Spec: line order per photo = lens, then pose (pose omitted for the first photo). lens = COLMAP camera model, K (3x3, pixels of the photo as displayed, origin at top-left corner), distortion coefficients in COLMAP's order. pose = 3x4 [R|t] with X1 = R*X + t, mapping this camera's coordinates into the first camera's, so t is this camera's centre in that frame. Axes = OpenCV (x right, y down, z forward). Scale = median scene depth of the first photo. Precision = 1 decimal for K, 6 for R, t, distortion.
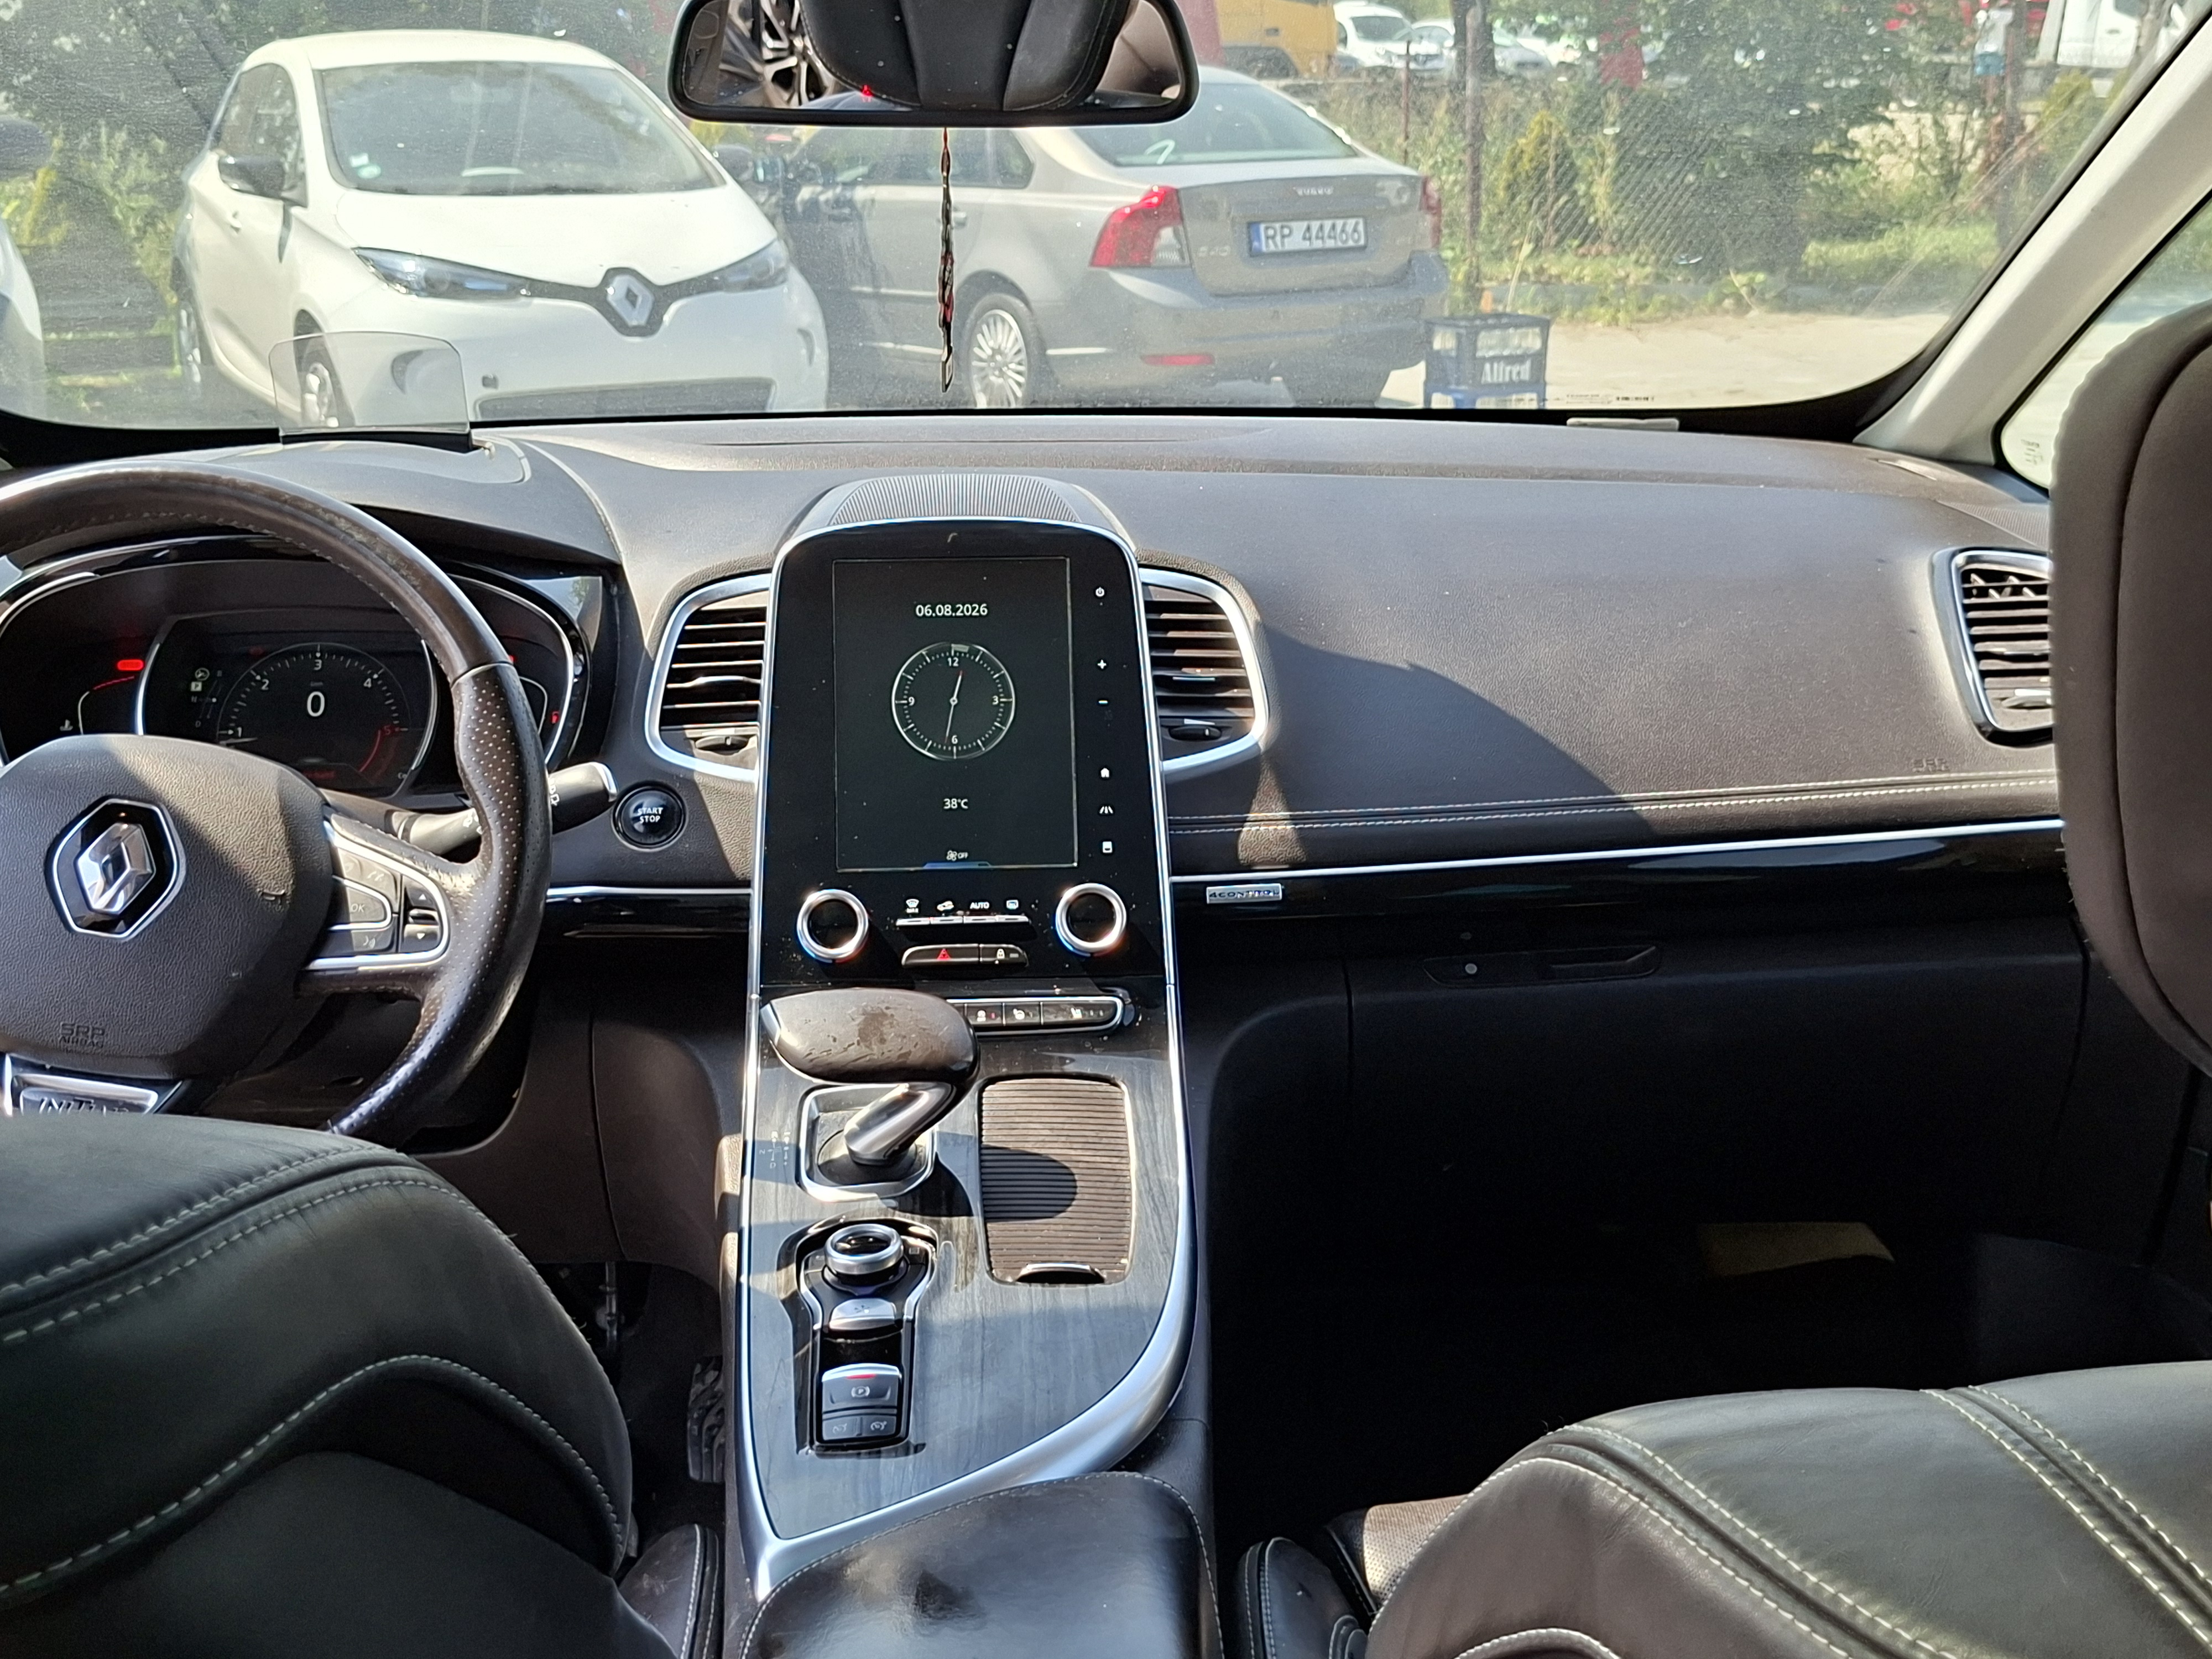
lens RADIAL K [[2572.0, 0, 1092.8], [0, 2572.0, 819.3], [0, 0, 1]] dist [0.077321, 0.000000]
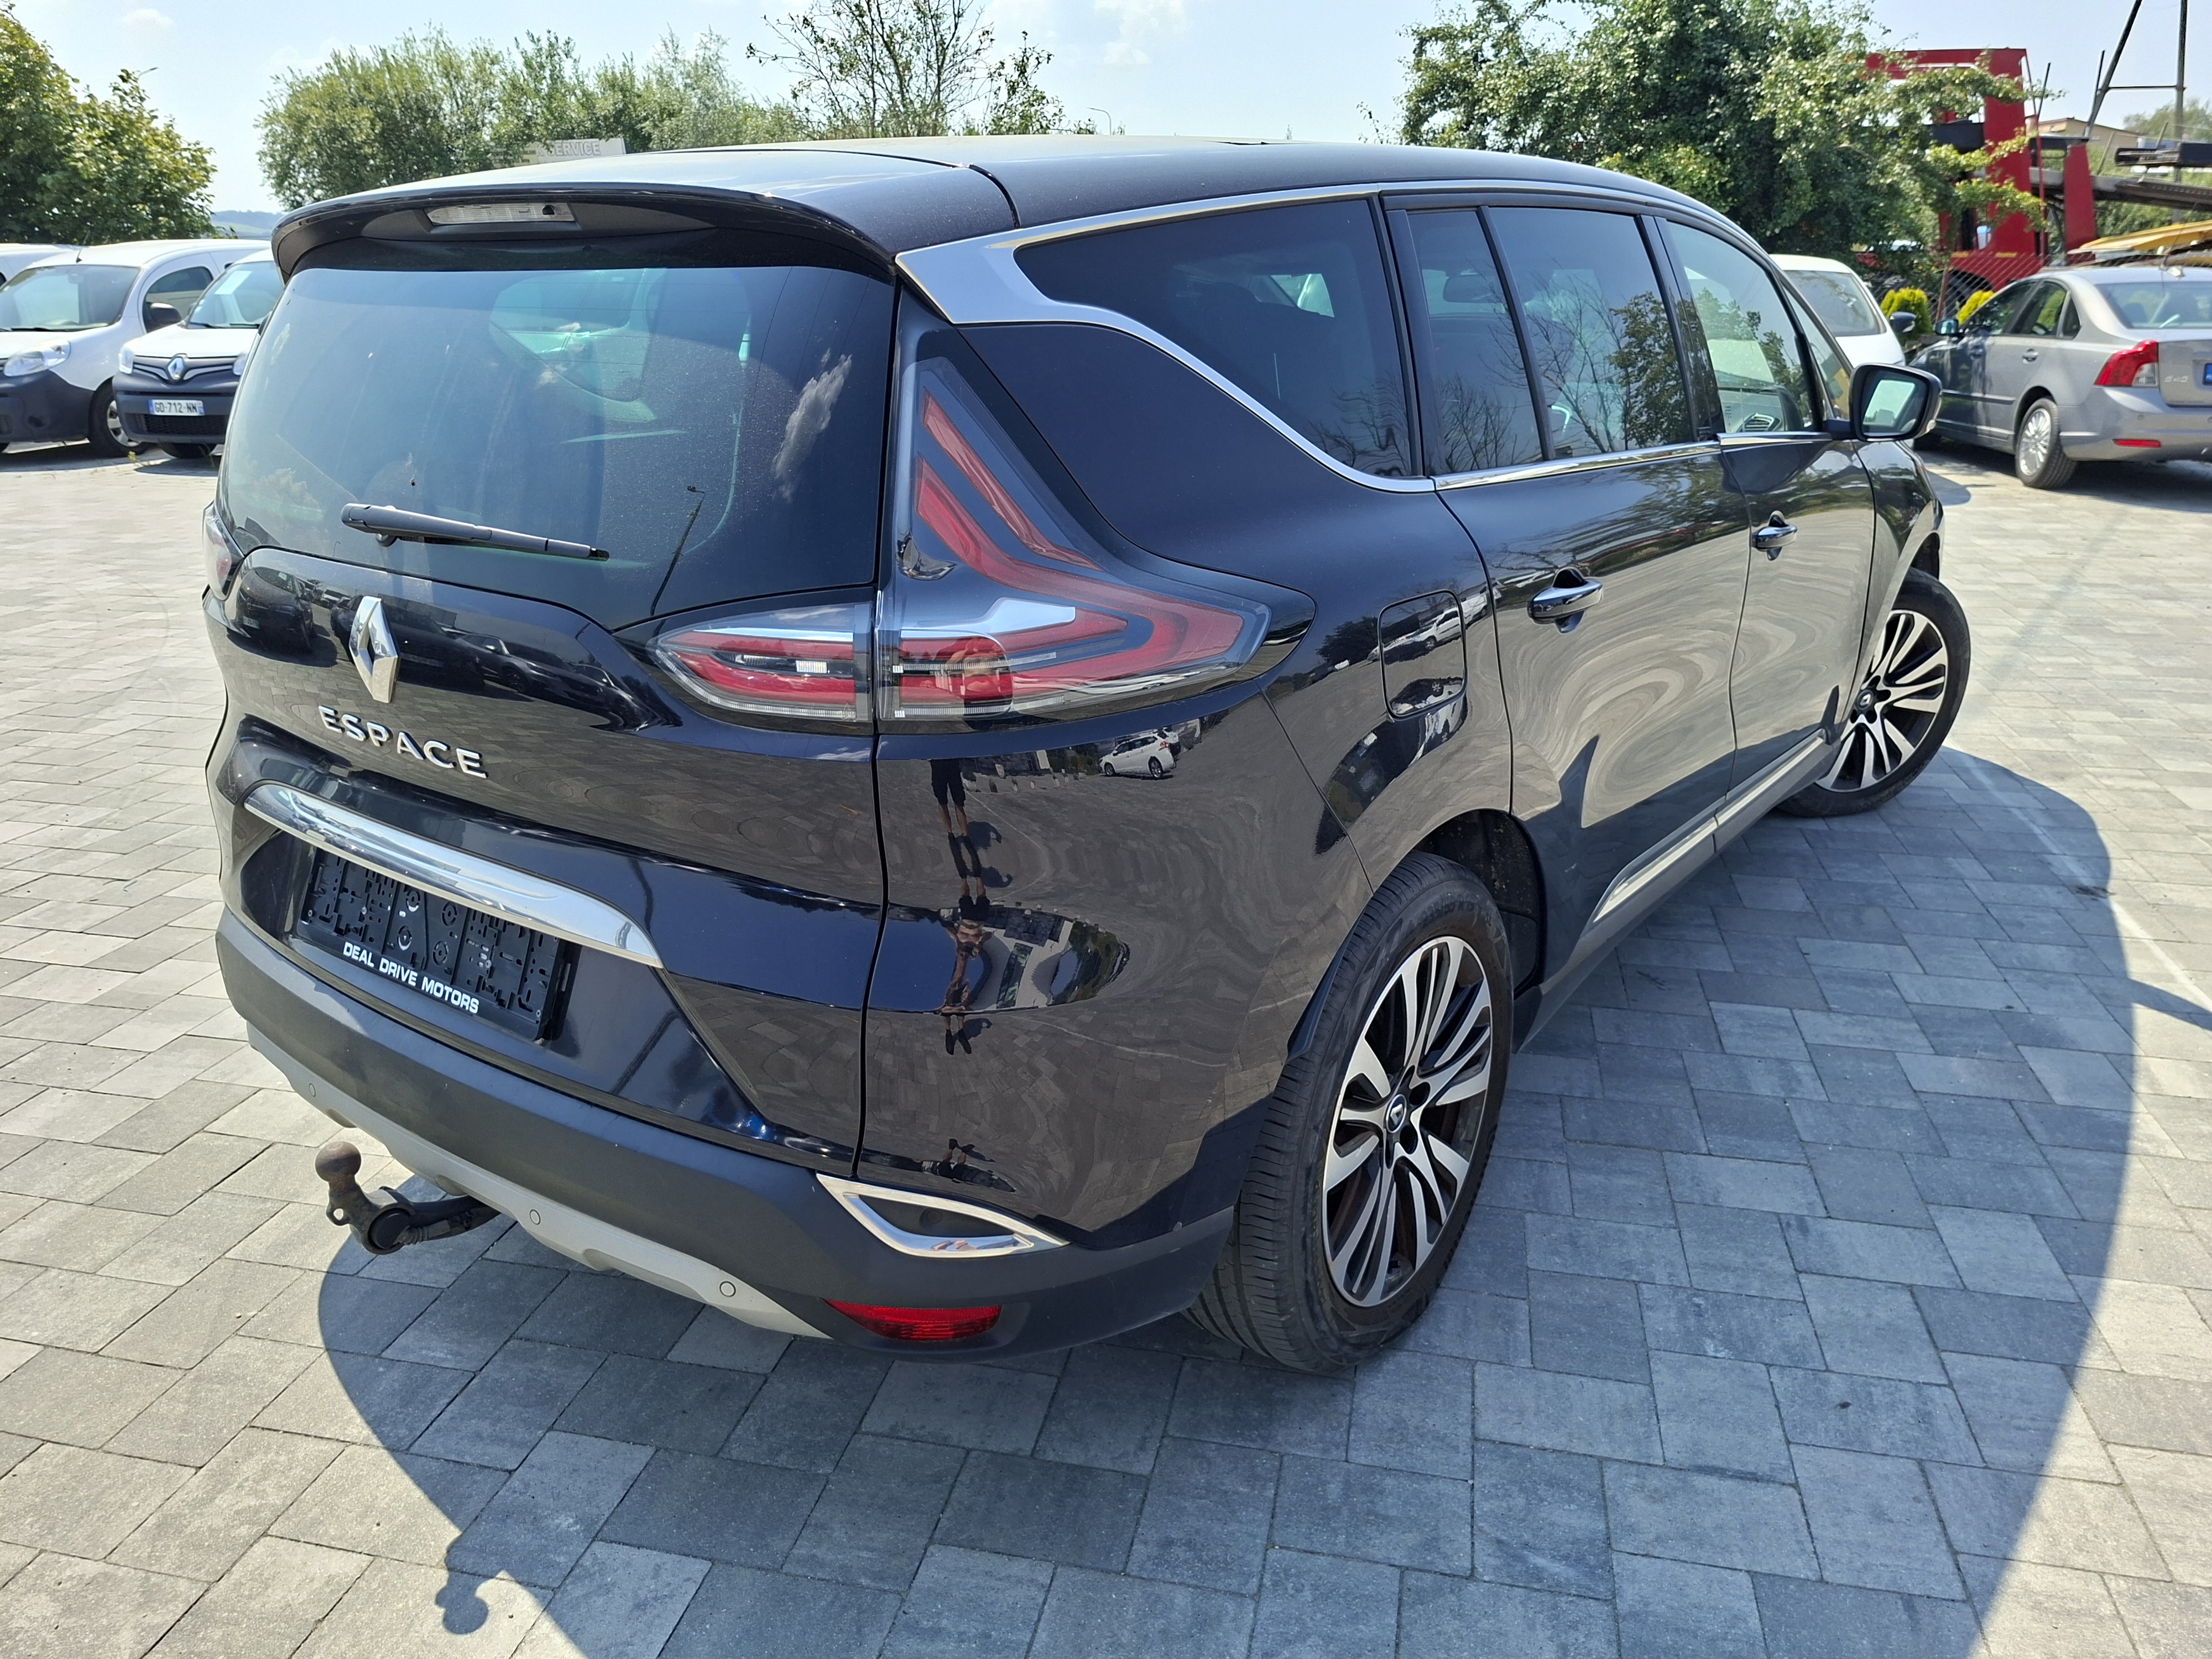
lens RADIAL K [[1552.6, 0, 1117.6], [0, 1552.6, 822.5], [0, 0, 1]] dist [0.066376, -0.070433]
pose [[0.769628, 0.214432, -0.601408, 1.205381], [-0.177975, 0.976634, 0.120462, 0.401765], [0.613186, 0.014324, 0.789808, -1.540624]]
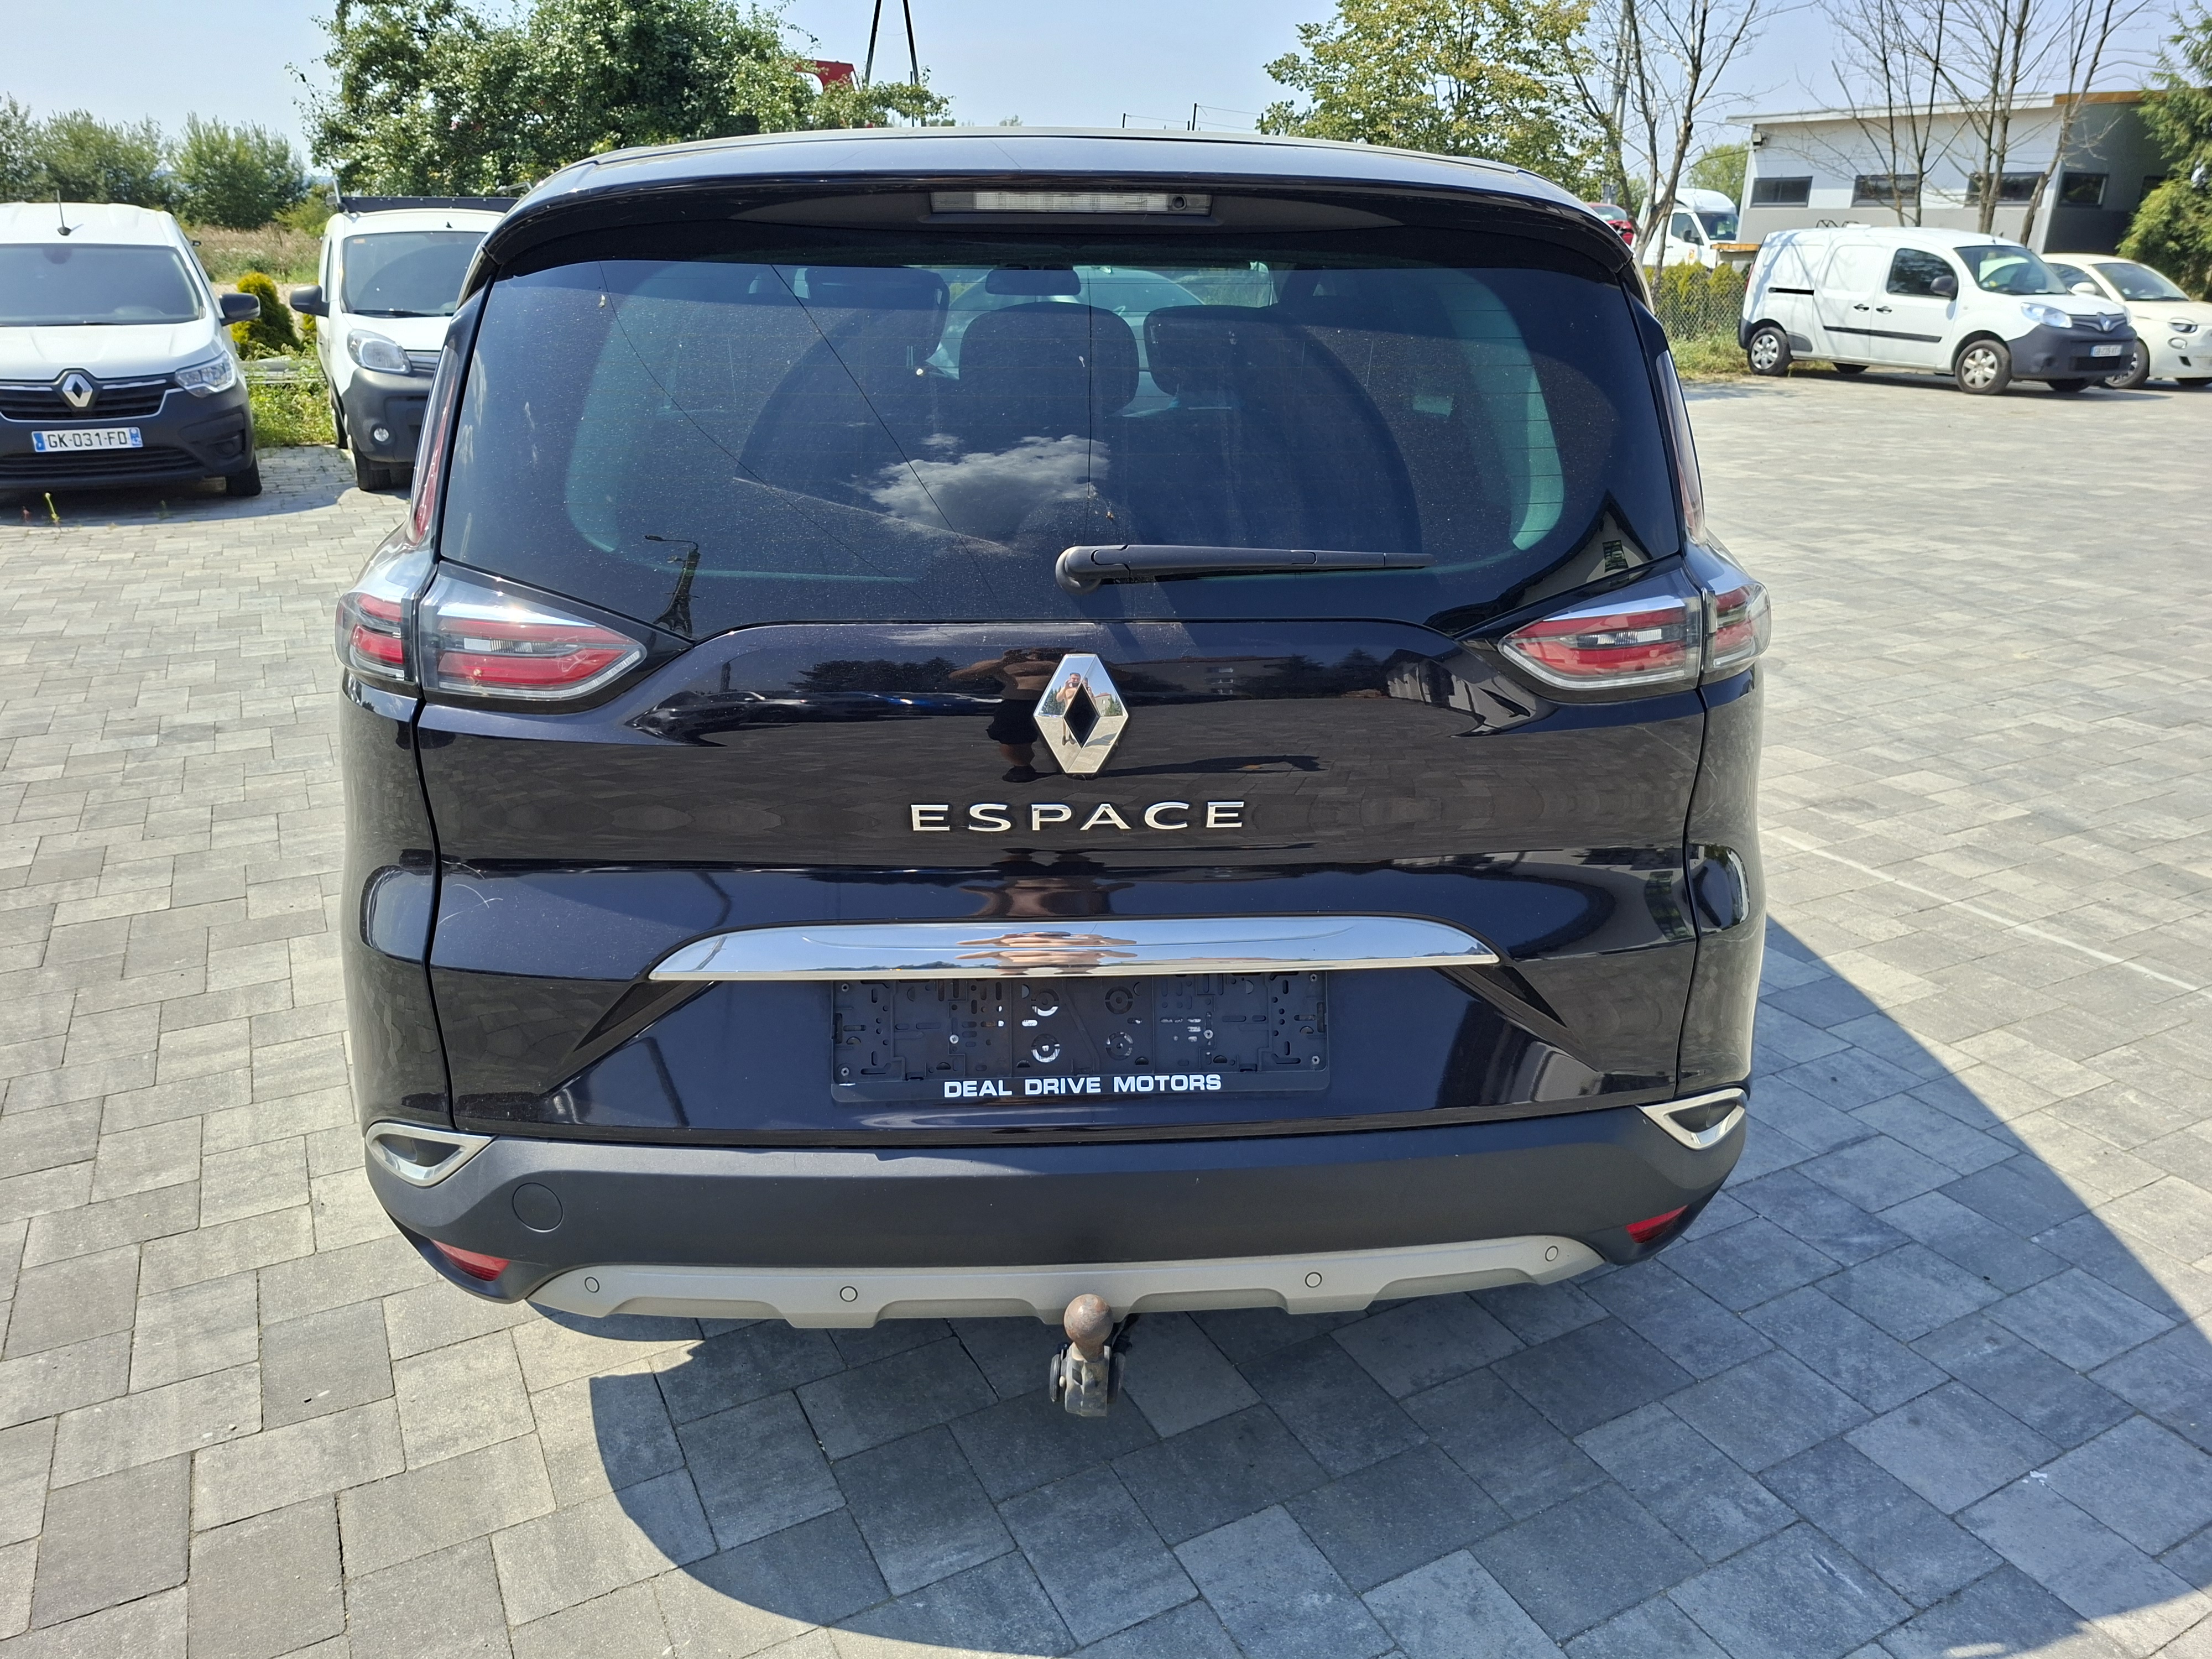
lens RADIAL K [[1552.6, 0, 1107.2], [0, 1552.6, 809.4], [0, 0, 1]] dist [0.066376, -0.070433]
pose [[0.999867, 0.009139, 0.013519, 0.025993], [-0.009894, 0.998331, 0.056905, 0.523418], [-0.012976, -0.057031, 0.998288, -1.962169]]
